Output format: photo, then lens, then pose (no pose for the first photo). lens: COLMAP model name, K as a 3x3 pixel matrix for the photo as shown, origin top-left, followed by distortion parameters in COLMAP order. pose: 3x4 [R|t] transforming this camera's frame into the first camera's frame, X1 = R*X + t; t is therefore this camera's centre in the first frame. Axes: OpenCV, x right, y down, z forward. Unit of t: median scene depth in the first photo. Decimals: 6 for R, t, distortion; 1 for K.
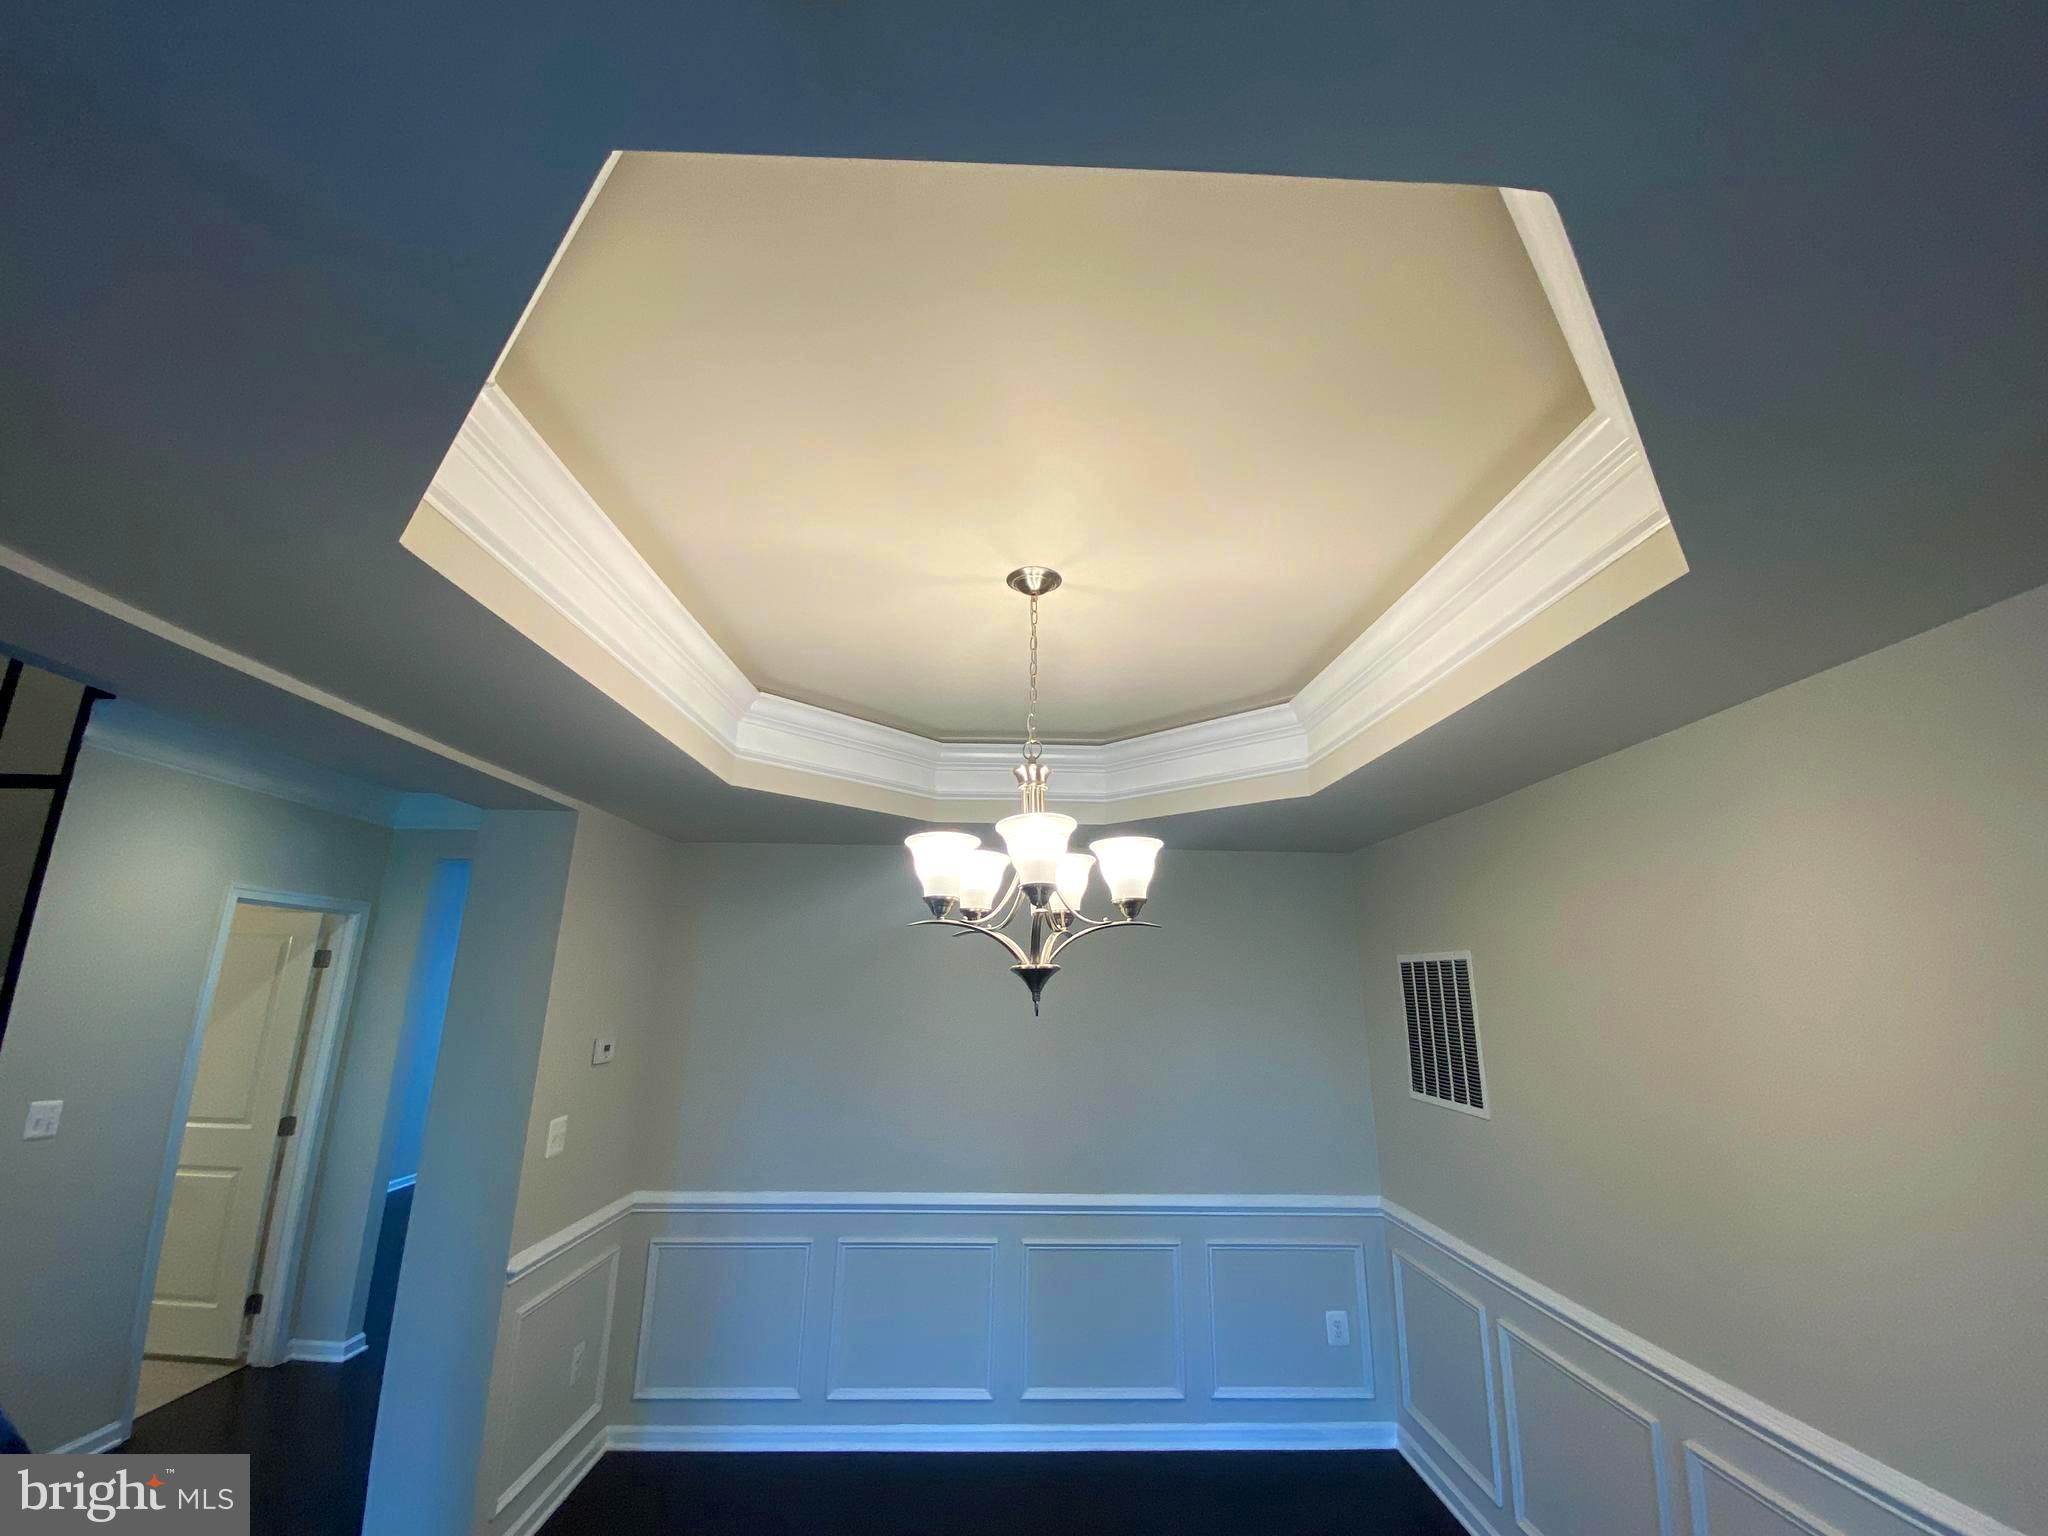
lens RADIAL K [[832.9, 0, 1031.4], [0, 832.9, 768.1], [0, 0, 1]] dist [0.009790, -0.015837]
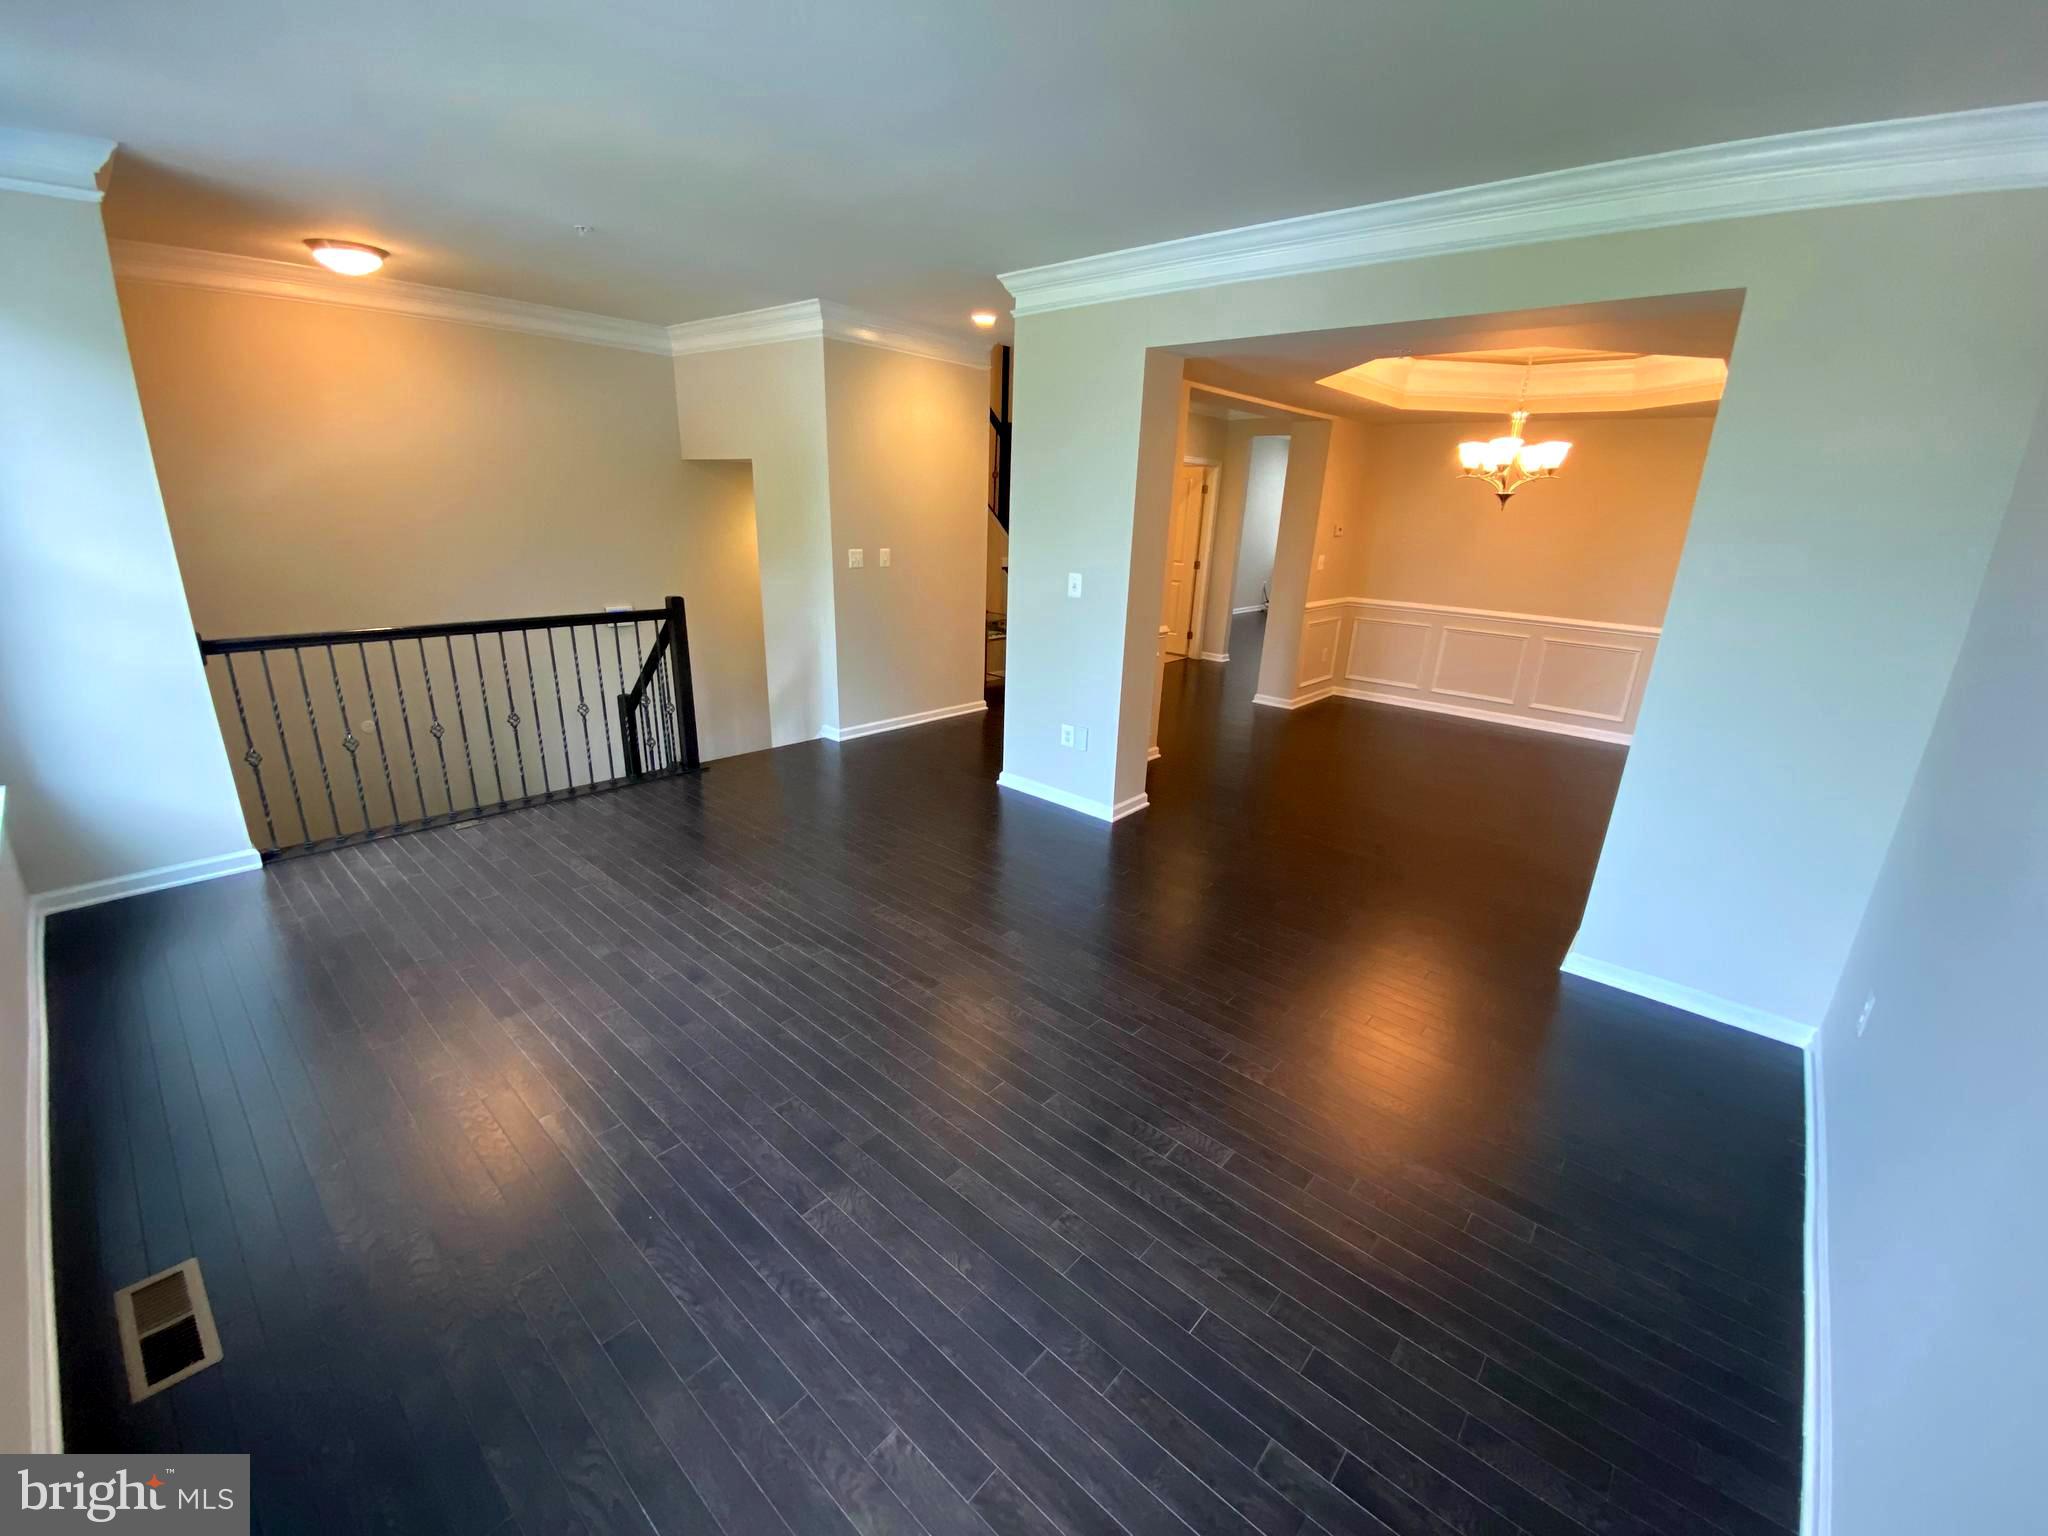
lens RADIAL K [[832.9, 0, 1031.4], [0, 832.9, 768.1], [0, 0, 1]] dist [0.009790, -0.015837]
pose [[0.731673, 0.221021, -0.644829, 0.396896], [0.145149, 0.873763, 0.464188, -0.224175], [0.666023, -0.433229, 0.607227, -0.997131]]
